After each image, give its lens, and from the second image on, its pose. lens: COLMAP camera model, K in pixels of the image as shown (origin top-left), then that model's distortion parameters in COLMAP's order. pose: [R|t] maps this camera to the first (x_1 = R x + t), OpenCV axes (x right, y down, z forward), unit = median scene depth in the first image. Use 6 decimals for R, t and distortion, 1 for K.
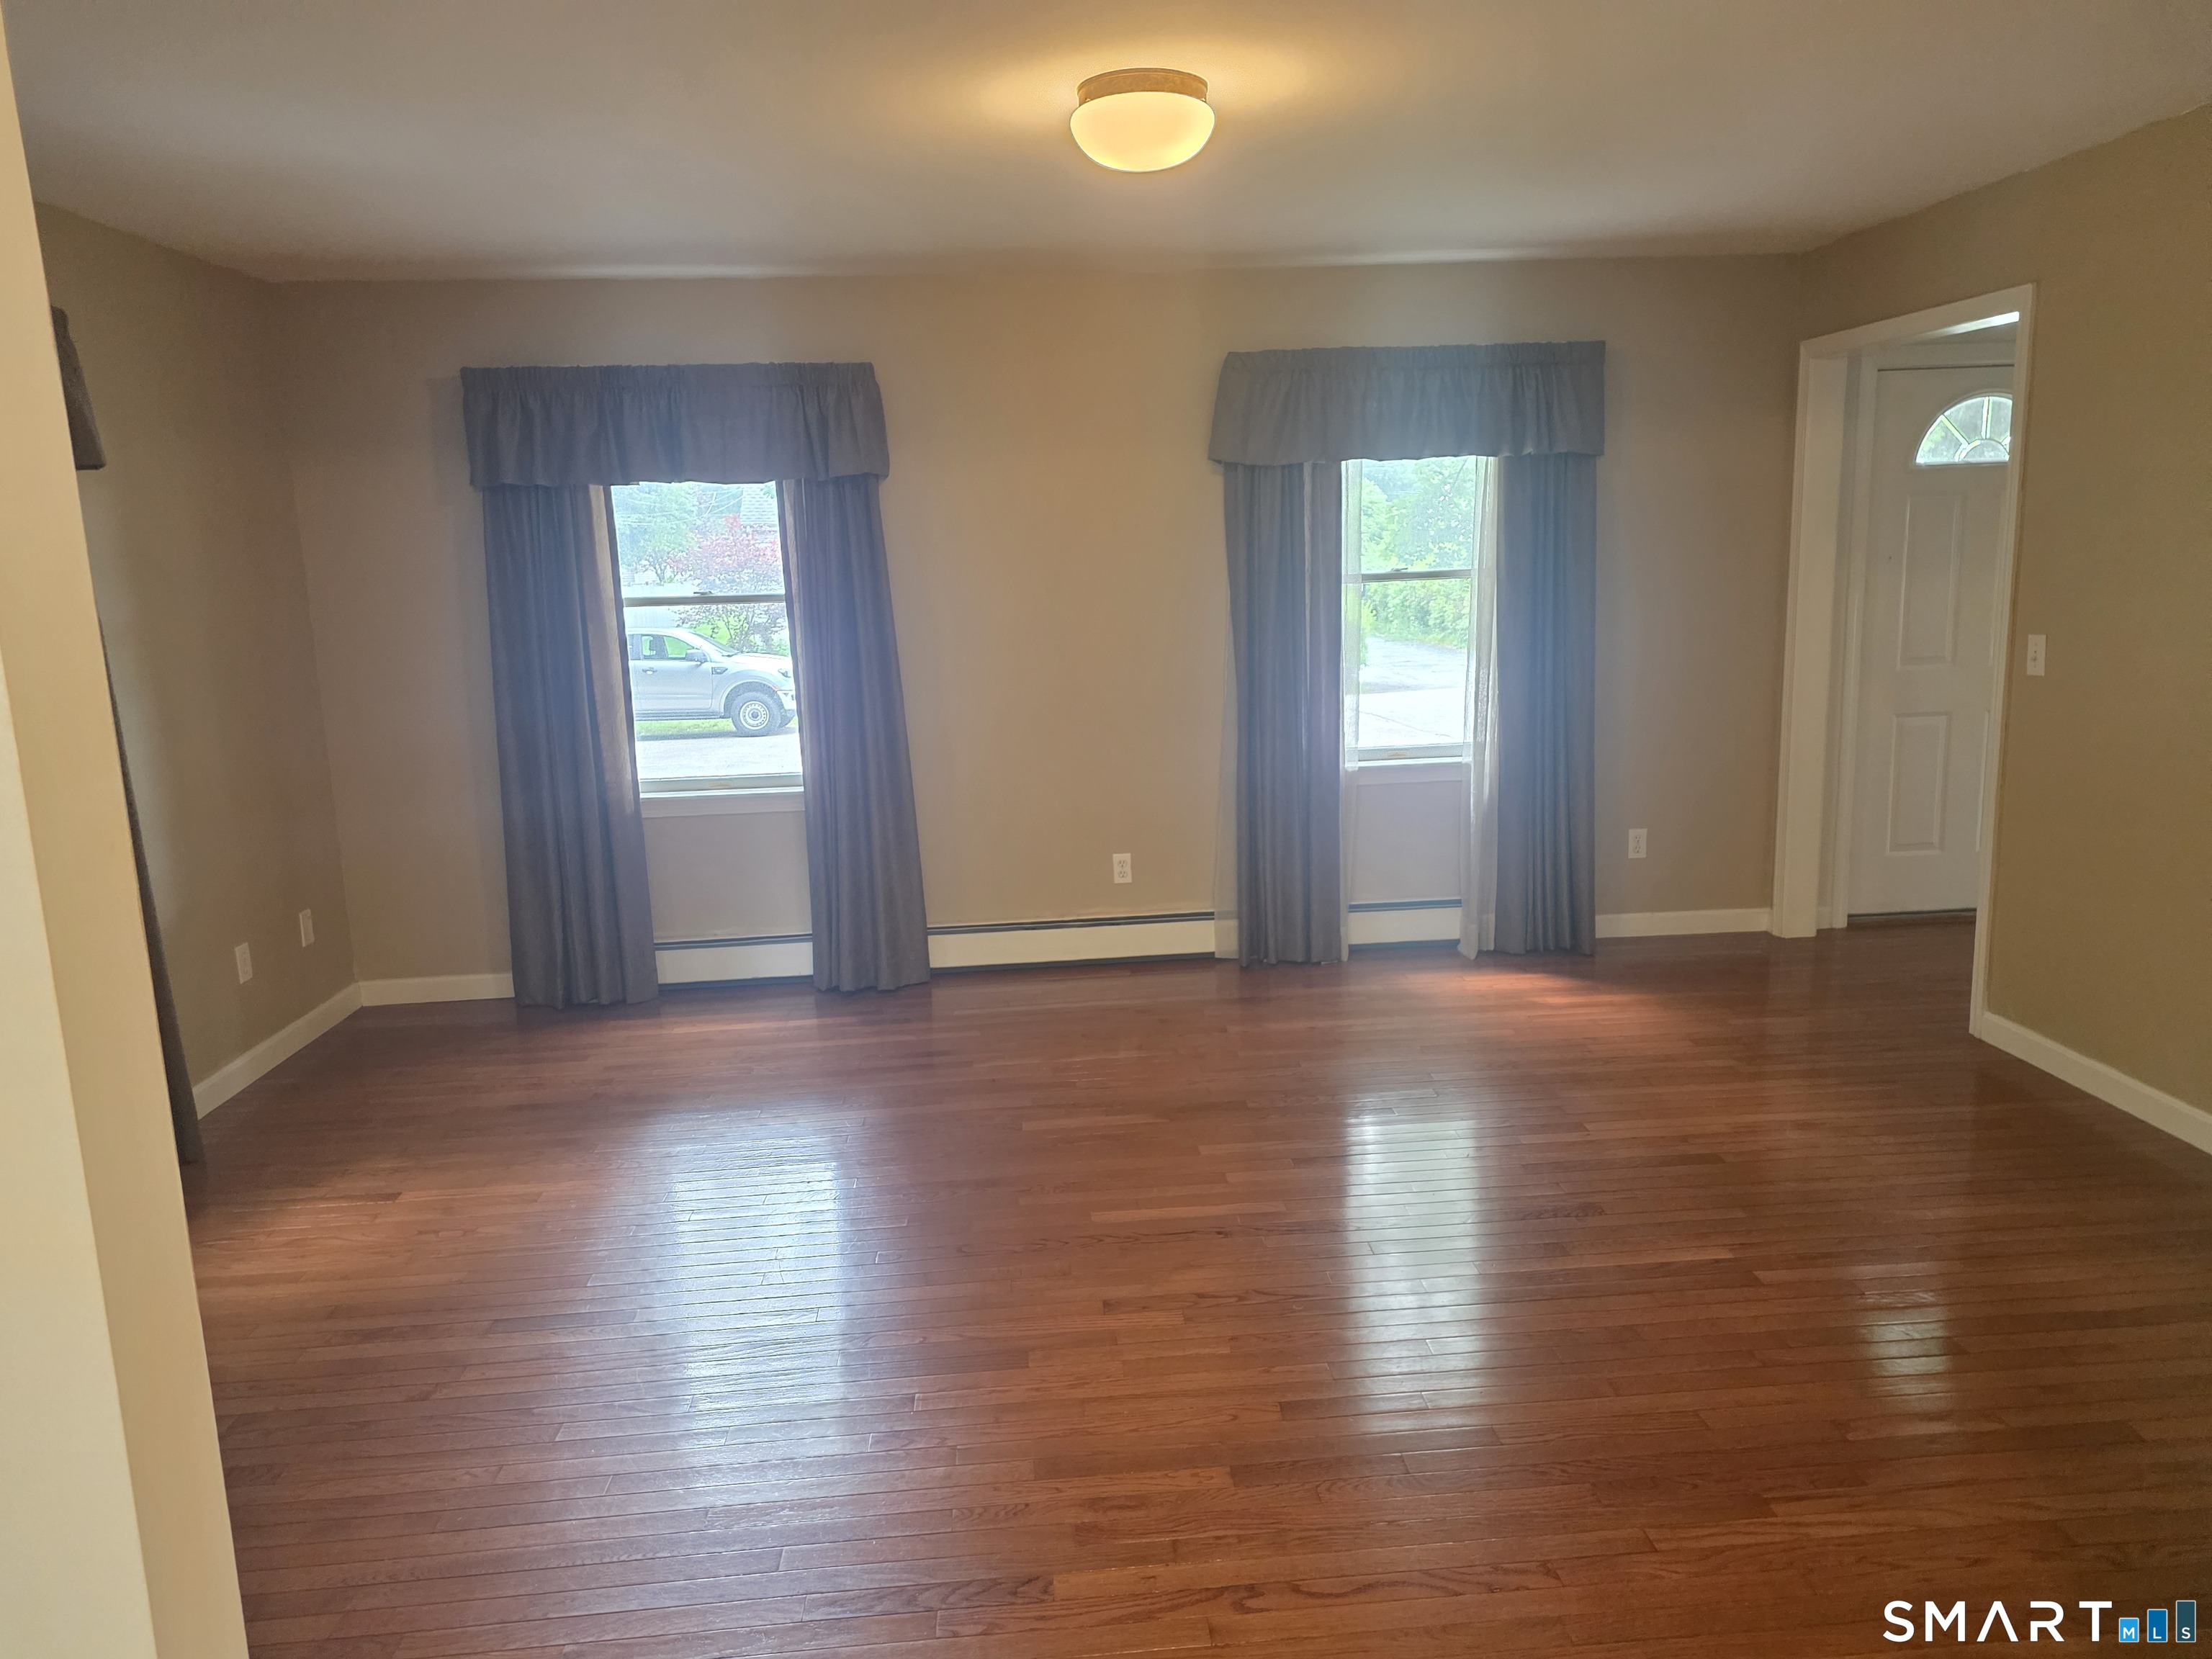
lens RADIAL K [[1459.2, 0, 1106.0], [0, 1459.2, 829.5], [0, 0, 1]] dist [0.139465, -0.202131]
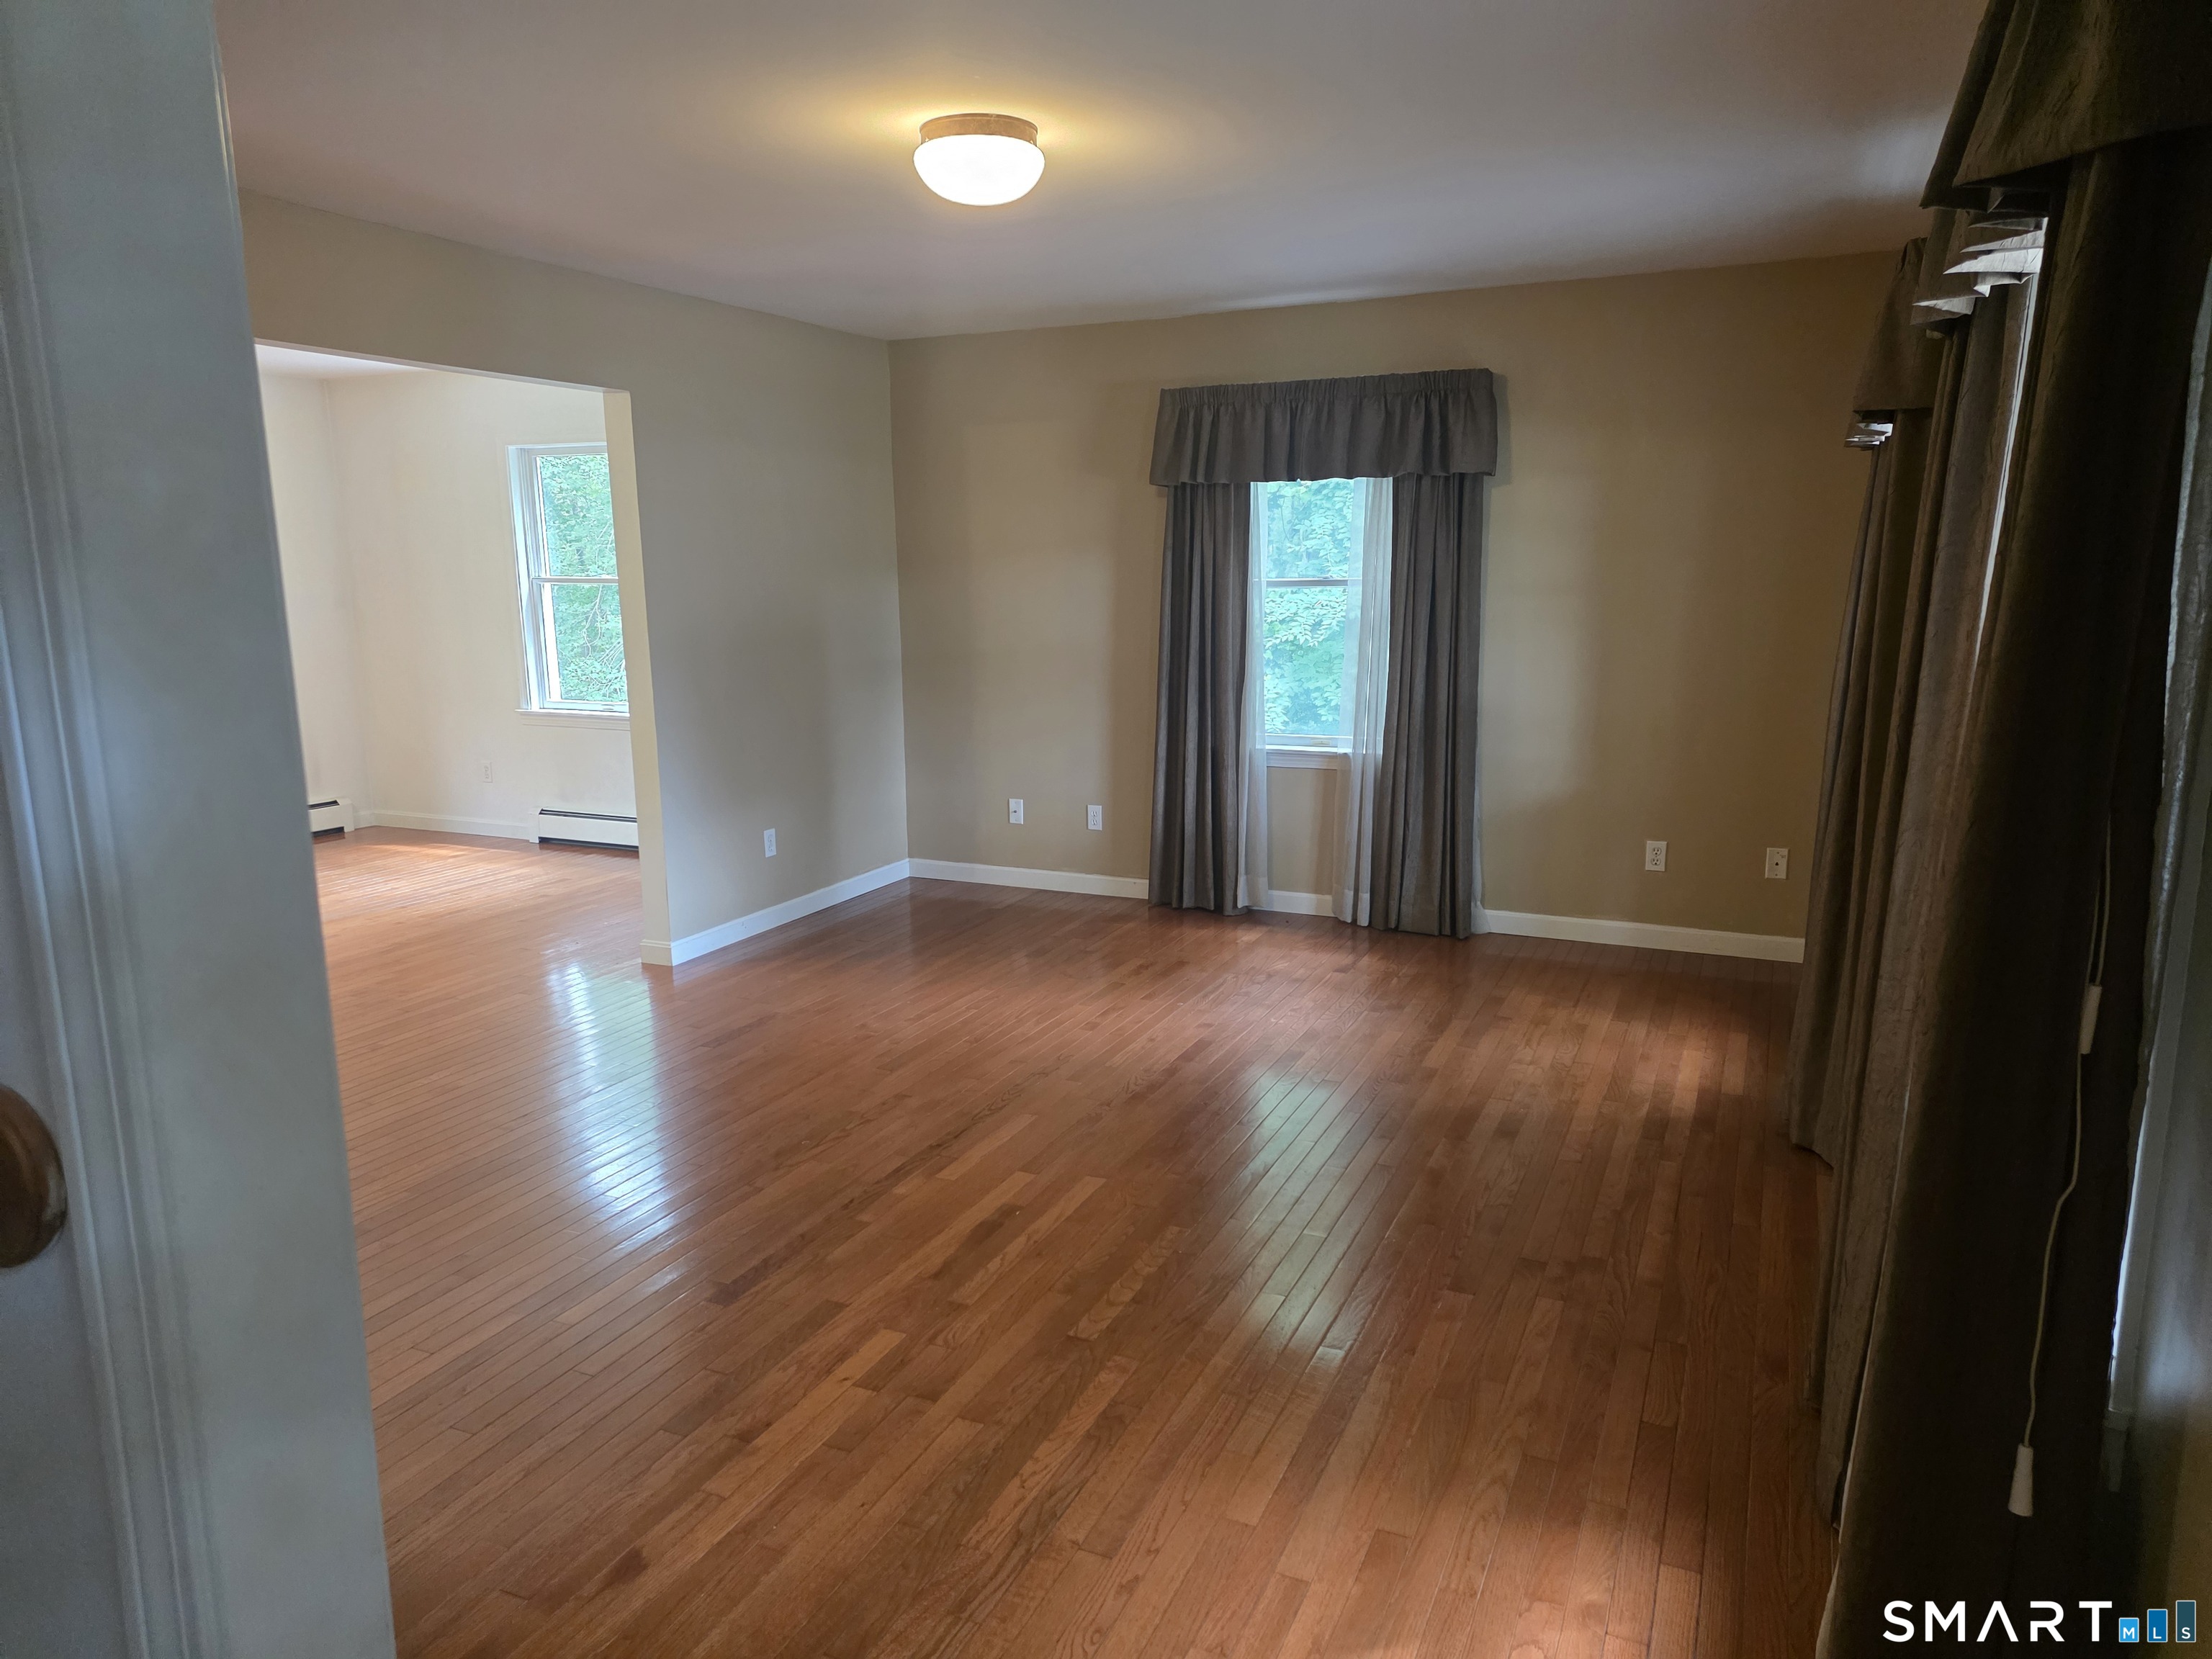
lens RADIAL K [[1459.2, 0, 1106.0], [0, 1459.2, 829.5], [0, 0, 1]] dist [0.139465, -0.202131]
pose [[-0.489101, 0.199684, -0.849062, 0.799056], [-0.129296, 0.946088, 0.296984, -0.274747], [0.862591, 0.255036, -0.436914, 1.311034]]
